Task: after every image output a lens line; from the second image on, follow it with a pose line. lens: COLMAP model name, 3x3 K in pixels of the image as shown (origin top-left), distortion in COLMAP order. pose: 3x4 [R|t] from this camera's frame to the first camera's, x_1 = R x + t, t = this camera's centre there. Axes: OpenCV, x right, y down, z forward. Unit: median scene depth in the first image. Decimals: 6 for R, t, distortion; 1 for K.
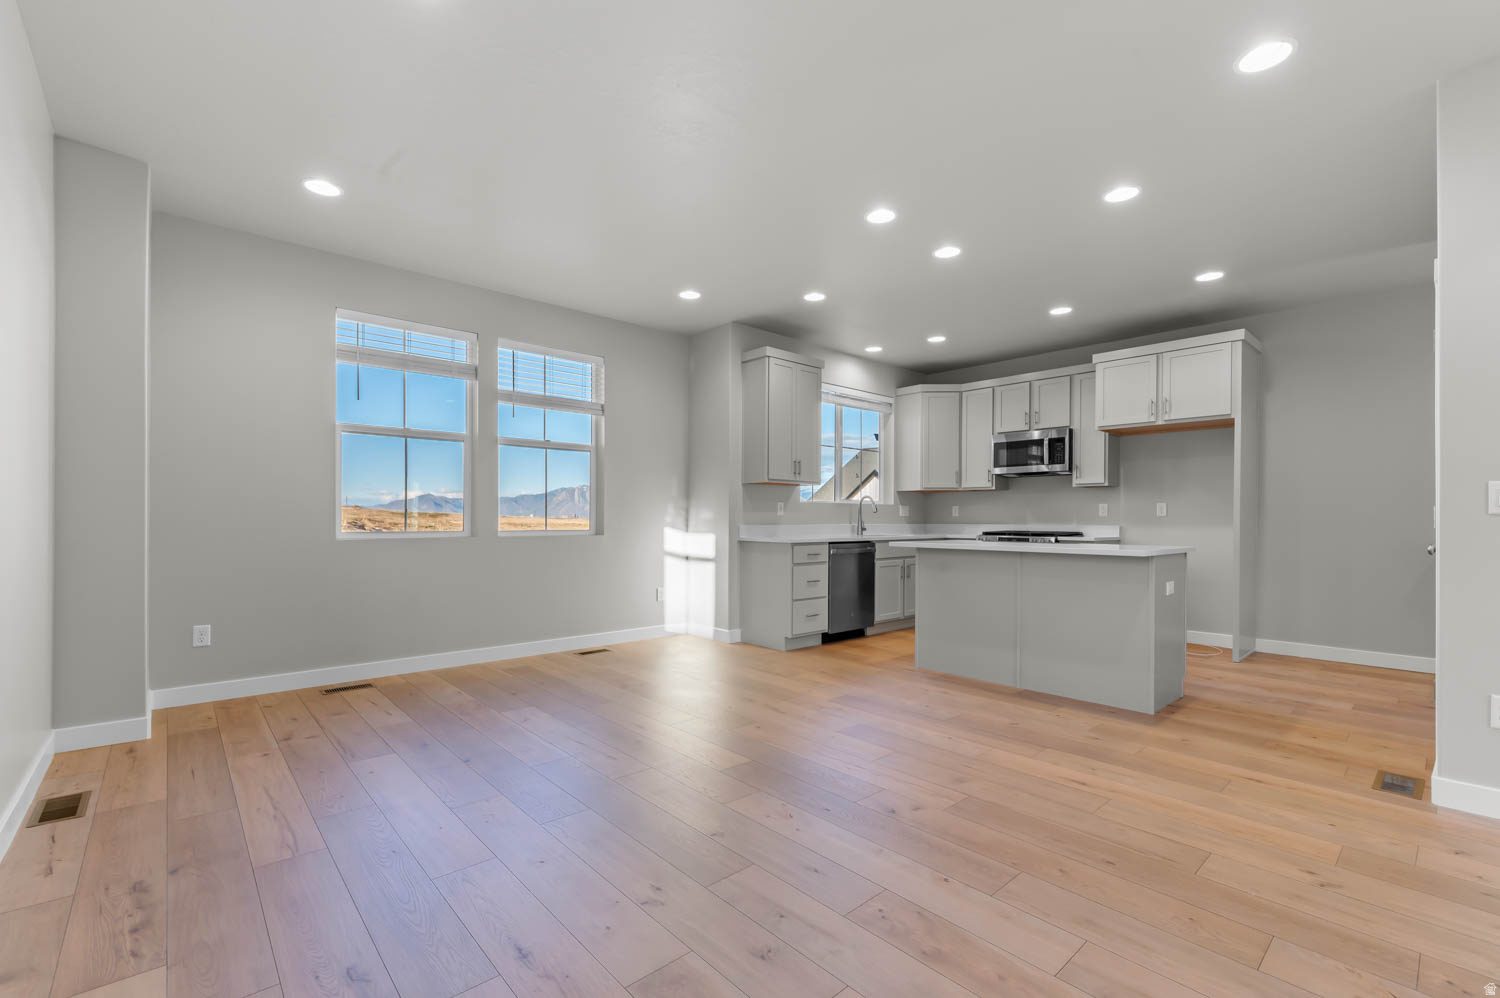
lens RADIAL K [[646.5, 0, 757.3], [0, 646.5, 518.2], [0, 0, 1]] dist [-0.000483, -0.000369]
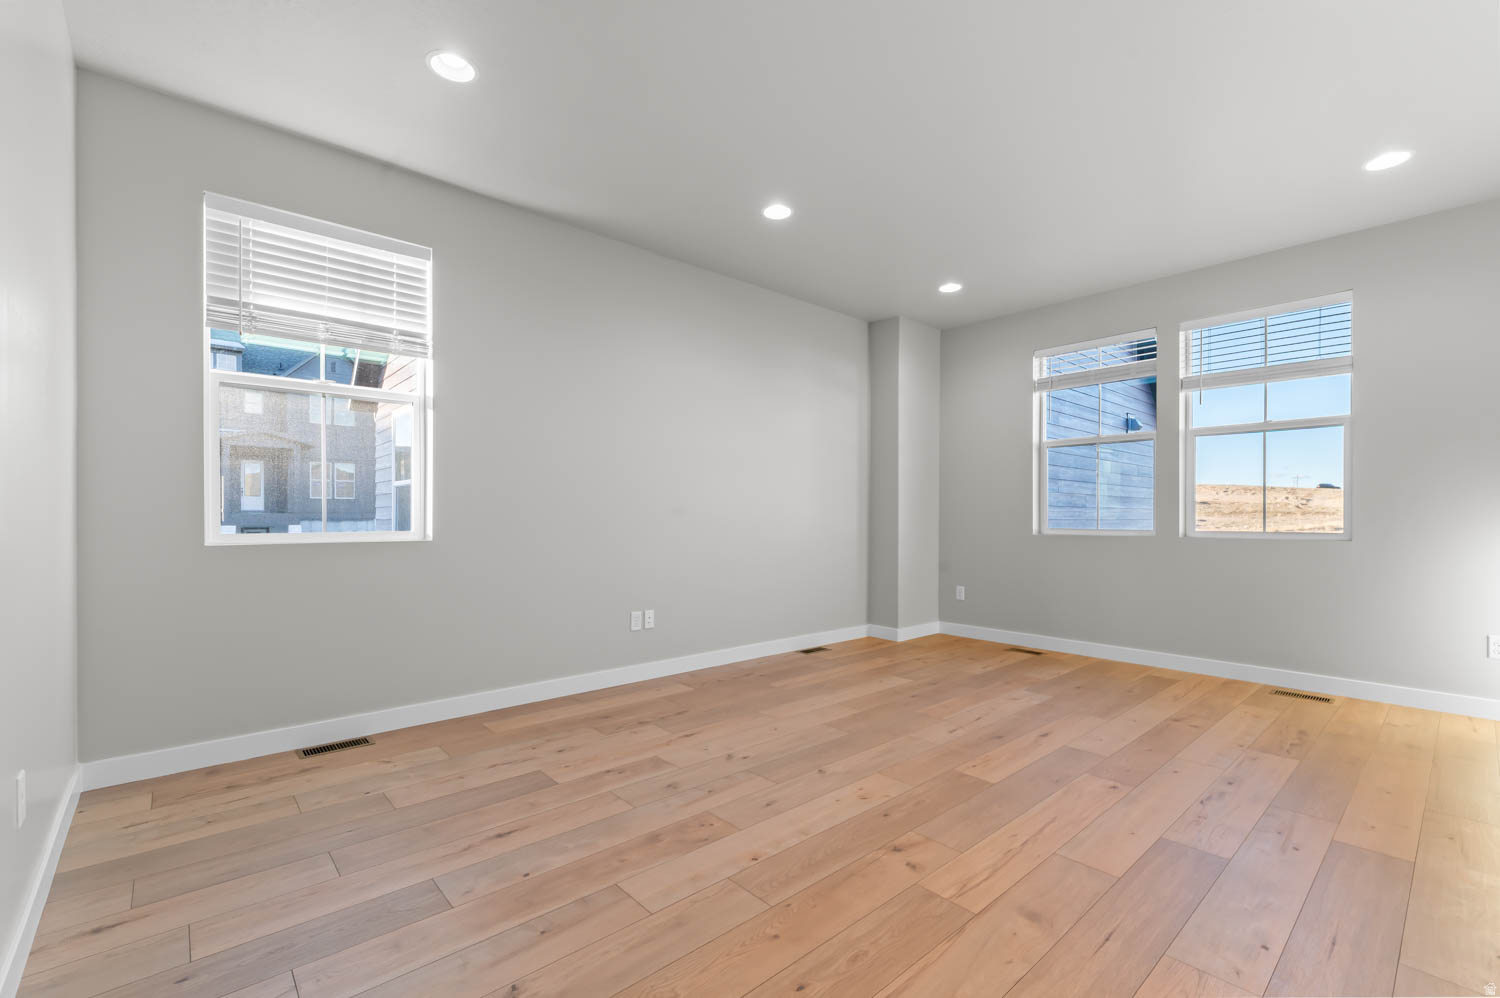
lens RADIAL K [[646.5, 0, 757.3], [0, 646.5, 518.2], [0, 0, 1]] dist [-0.000483, -0.000369]
pose [[-0.002922, -0.002798, -0.999992, 0.453453], [-0.004163, 0.999987, -0.002786, 0.005527], [0.999987, 0.004154, -0.002933, 0.342322]]
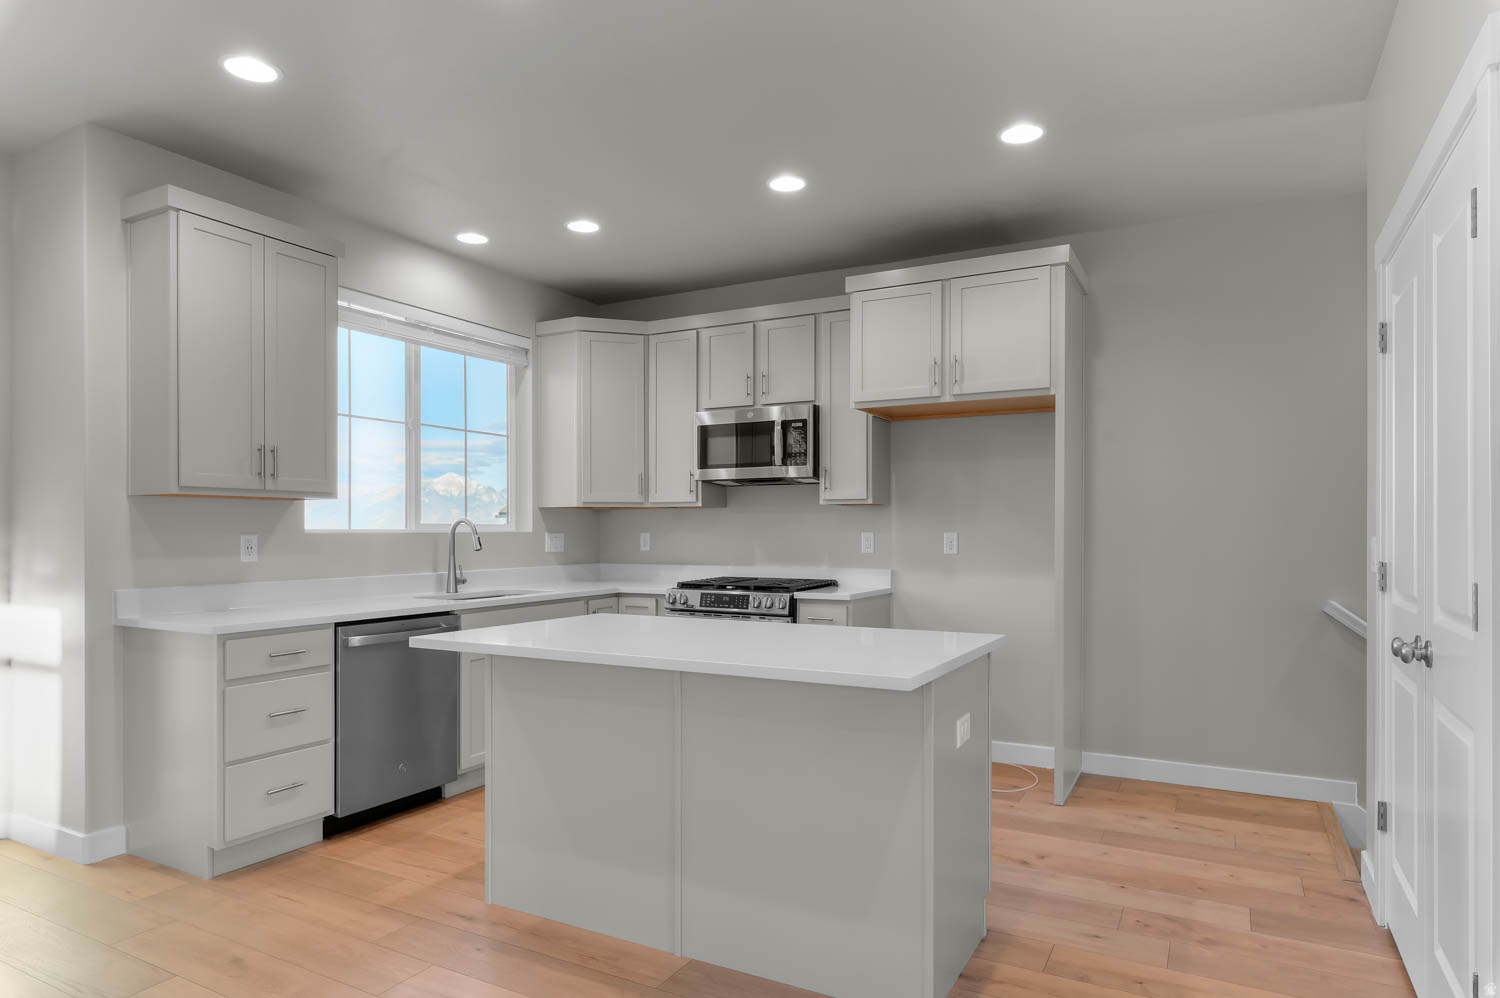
lens RADIAL K [[878.0, 0, 772.1], [0, 878.0, 530.1], [0, 0, 1]] dist [0.002980, -0.000444]
pose [[0.938368, -0.005837, 0.345588, 0.179175], [0.006071, 0.999981, 0.000406, -0.026938], [-0.345584, 0.001717, 0.938386, 0.278228]]
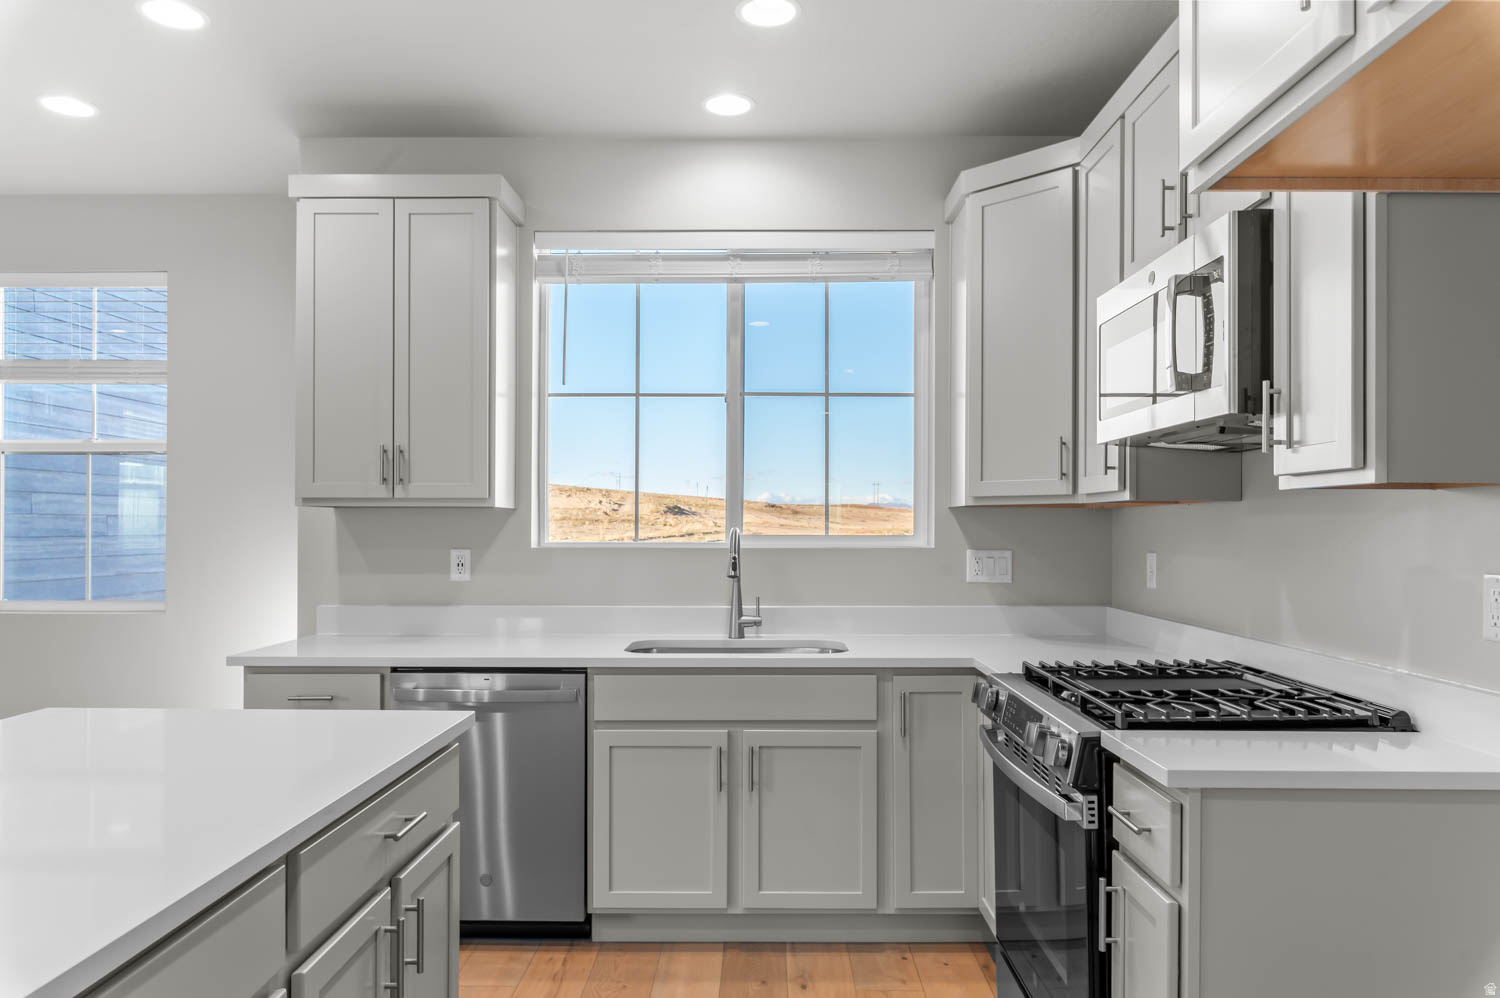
lens RADIAL K [[1004.8, 0, 749.5], [0, 1004.8, 521.0], [0, 0, 1]] dist [0.004593, 0.001682]
pose [[0.732068, -0.006507, -0.681200, 0.618741], [0.000367, 0.999958, -0.009158, -0.038006], [0.681231, 0.006455, 0.732040, 0.688354]]
